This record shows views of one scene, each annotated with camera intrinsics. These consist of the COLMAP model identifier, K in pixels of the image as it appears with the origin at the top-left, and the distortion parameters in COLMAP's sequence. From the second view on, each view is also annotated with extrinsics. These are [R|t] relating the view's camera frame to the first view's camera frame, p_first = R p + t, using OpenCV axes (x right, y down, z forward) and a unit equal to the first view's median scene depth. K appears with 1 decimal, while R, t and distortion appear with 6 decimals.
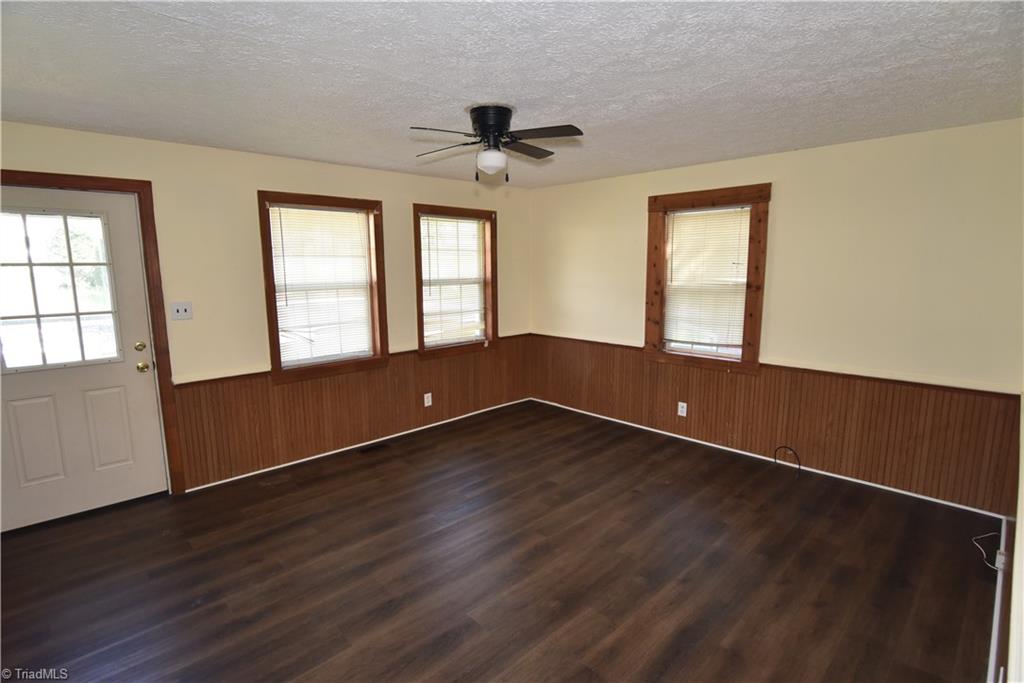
lens RADIAL K [[499.9, 0, 512.0], [0, 499.9, 341.5], [0, 0, 1]] dist [-0.022954, 0.000501]
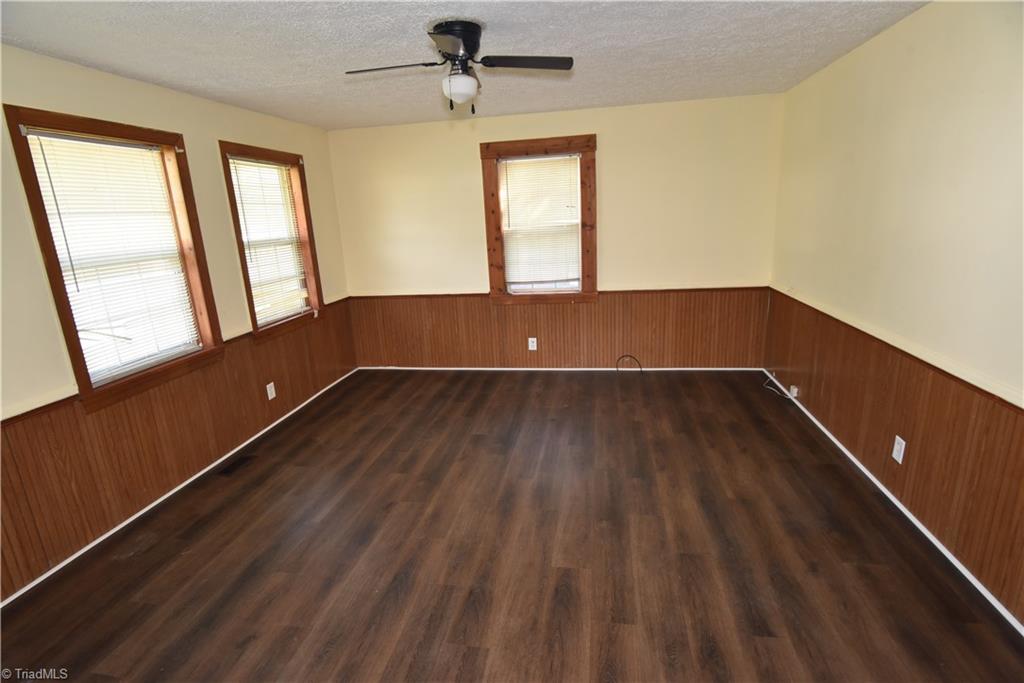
lens RADIAL K [[499.9, 0, 512.0], [0, 499.9, 341.5], [0, 0, 1]] dist [-0.022954, 0.000501]
pose [[0.808074, -0.178323, 0.561442, -0.341546], [0.133393, 0.983716, 0.120453, -0.008765], [-0.573779, -0.022442, 0.818703, 0.136782]]
